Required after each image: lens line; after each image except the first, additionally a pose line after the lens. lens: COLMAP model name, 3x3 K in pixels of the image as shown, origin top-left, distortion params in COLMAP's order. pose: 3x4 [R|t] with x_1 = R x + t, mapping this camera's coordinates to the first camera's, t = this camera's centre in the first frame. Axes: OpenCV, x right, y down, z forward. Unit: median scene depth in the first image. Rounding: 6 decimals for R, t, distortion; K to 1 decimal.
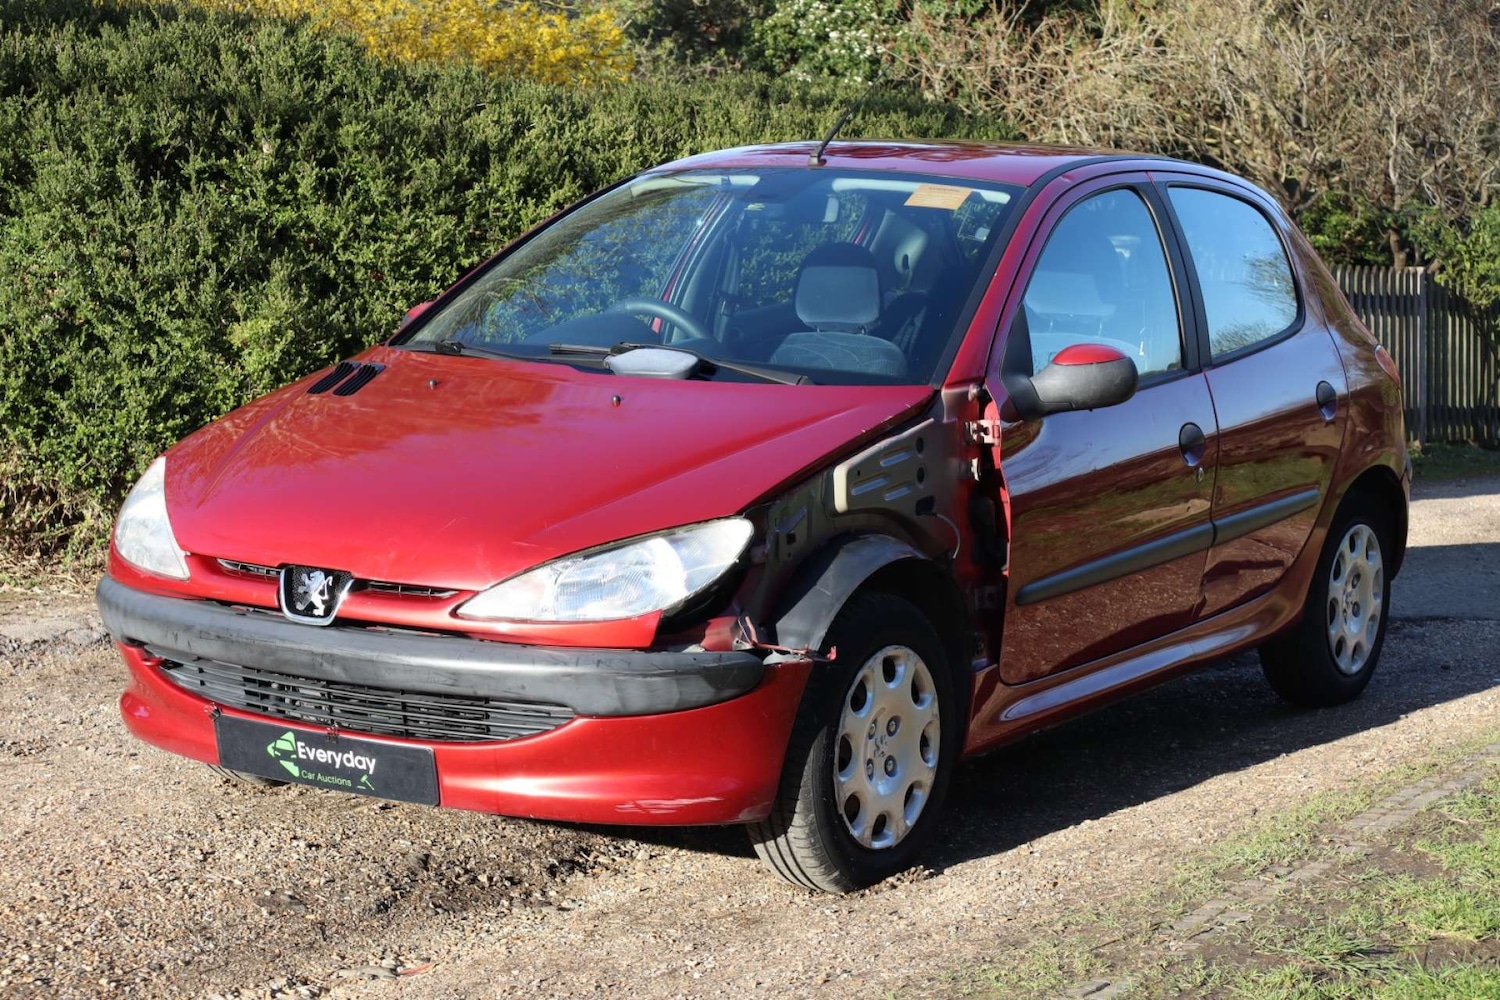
lens RADIAL K [[2976.4, 0, 751.0], [0, 2976.4, 503.6], [0, 0, 1]] dist [0.005451, 0.000000]
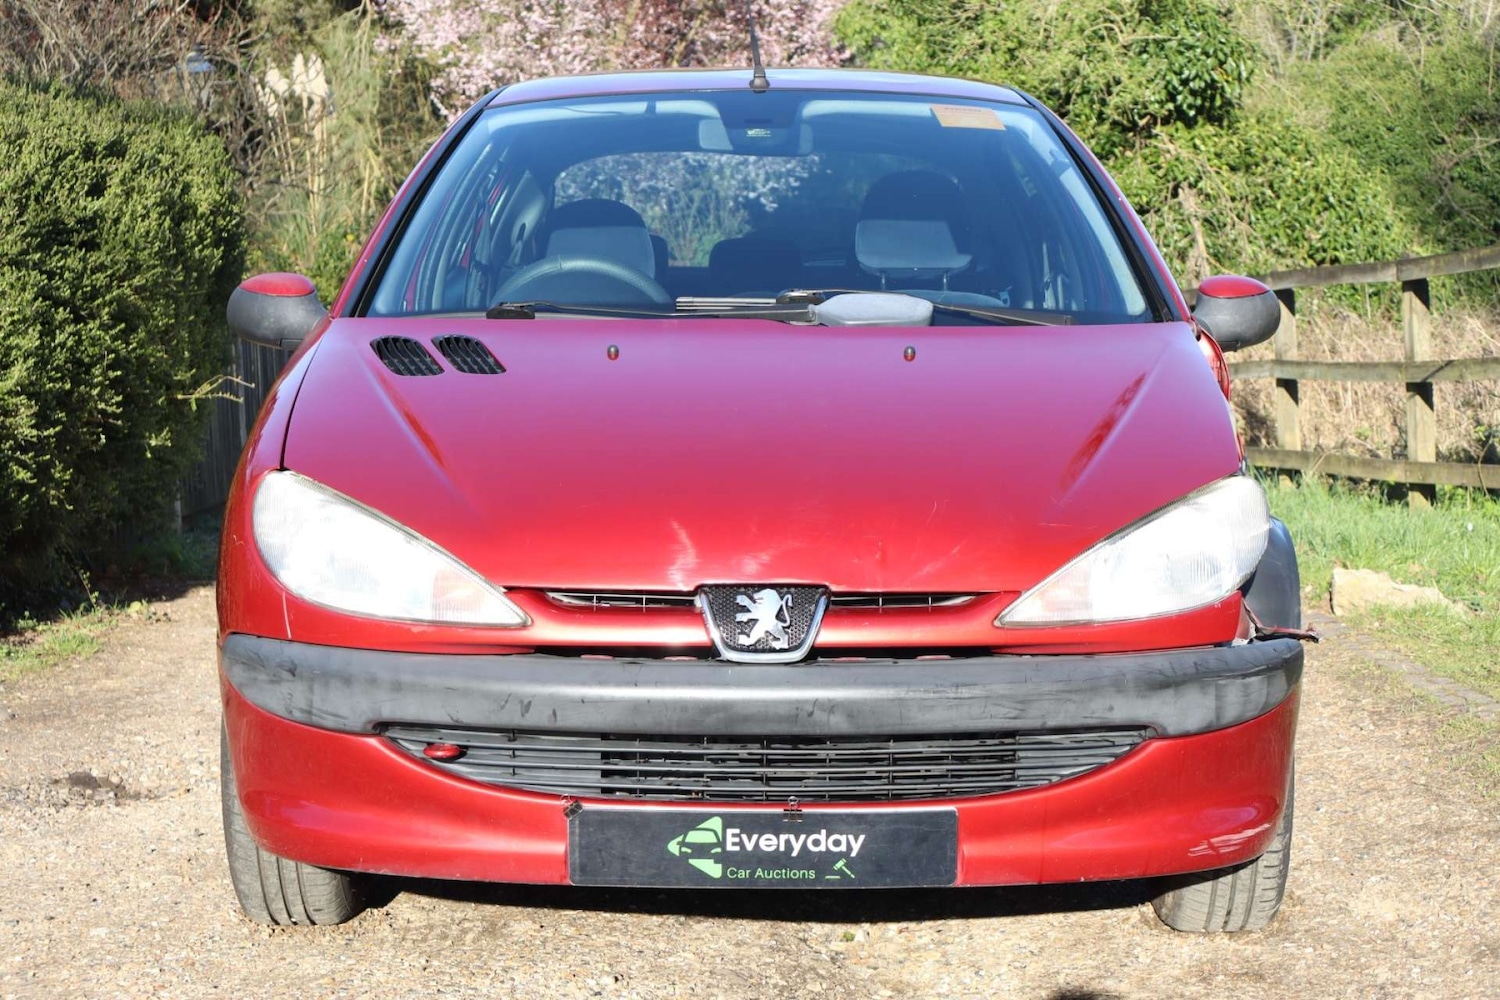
lens RADIAL K [[2976.4, 0, 751.7], [0, 2976.4, 512.9], [0, 0, 1]] dist [0.005451, 0.000000]
pose [[0.843388, -0.072831, 0.532345, -0.483537], [0.084182, 0.996446, 0.002957, 0.001463], [-0.530669, 0.042320, 0.846522, 0.347561]]
